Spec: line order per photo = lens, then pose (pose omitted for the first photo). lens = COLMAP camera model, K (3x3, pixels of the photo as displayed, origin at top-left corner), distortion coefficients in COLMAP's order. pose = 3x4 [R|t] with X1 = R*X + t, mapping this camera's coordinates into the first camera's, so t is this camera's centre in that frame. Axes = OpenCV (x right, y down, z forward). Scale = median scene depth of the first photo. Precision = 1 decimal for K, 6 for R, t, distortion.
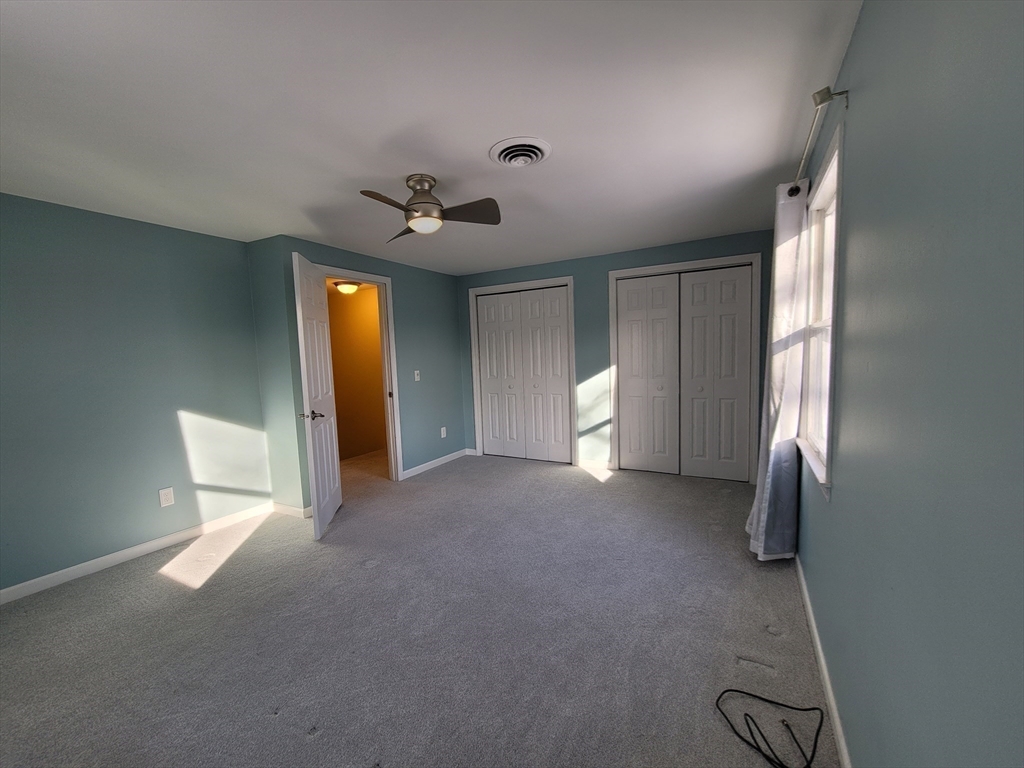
lens RADIAL K [[418.4, 0, 509.6], [0, 418.4, 388.9], [0, 0, 1]] dist [-0.012195, 0.004070]
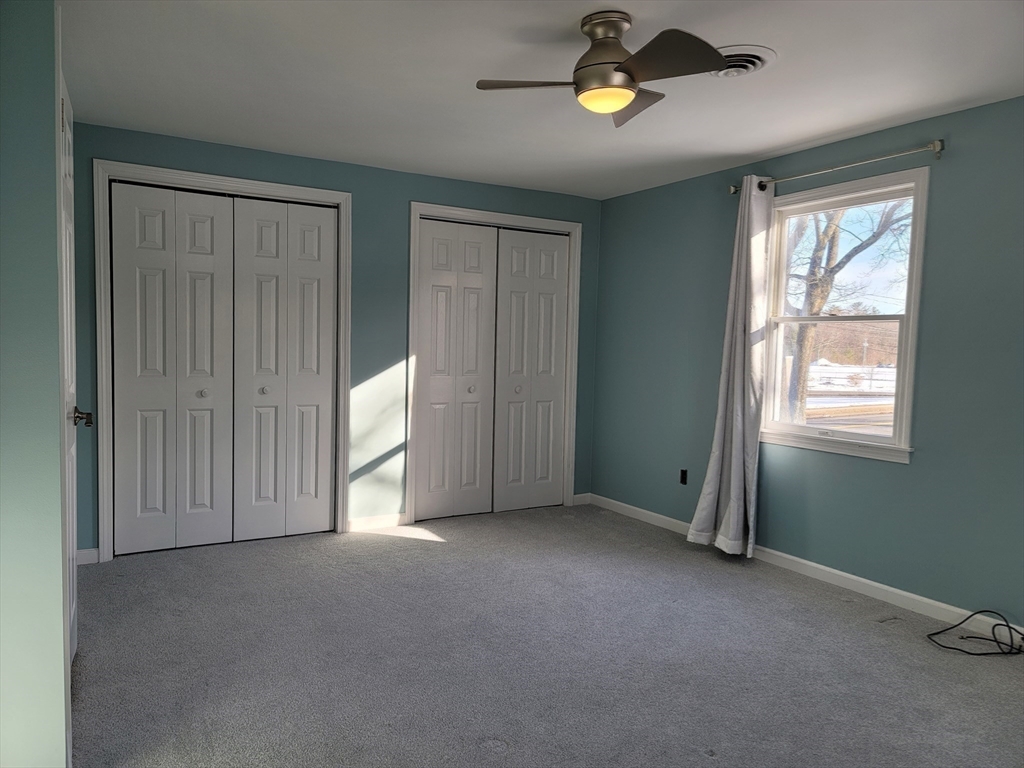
lens RADIAL K [[747.4, 0, 516.7], [0, 747.4, 388.5], [0, 0, 1]] dist [0.069174, -0.045011]
pose [[0.497493, -0.009717, 0.867414, -0.663807], [0.034638, 0.999362, -0.008671, 0.009807], [-0.866776, 0.034360, 0.497512, 0.330202]]
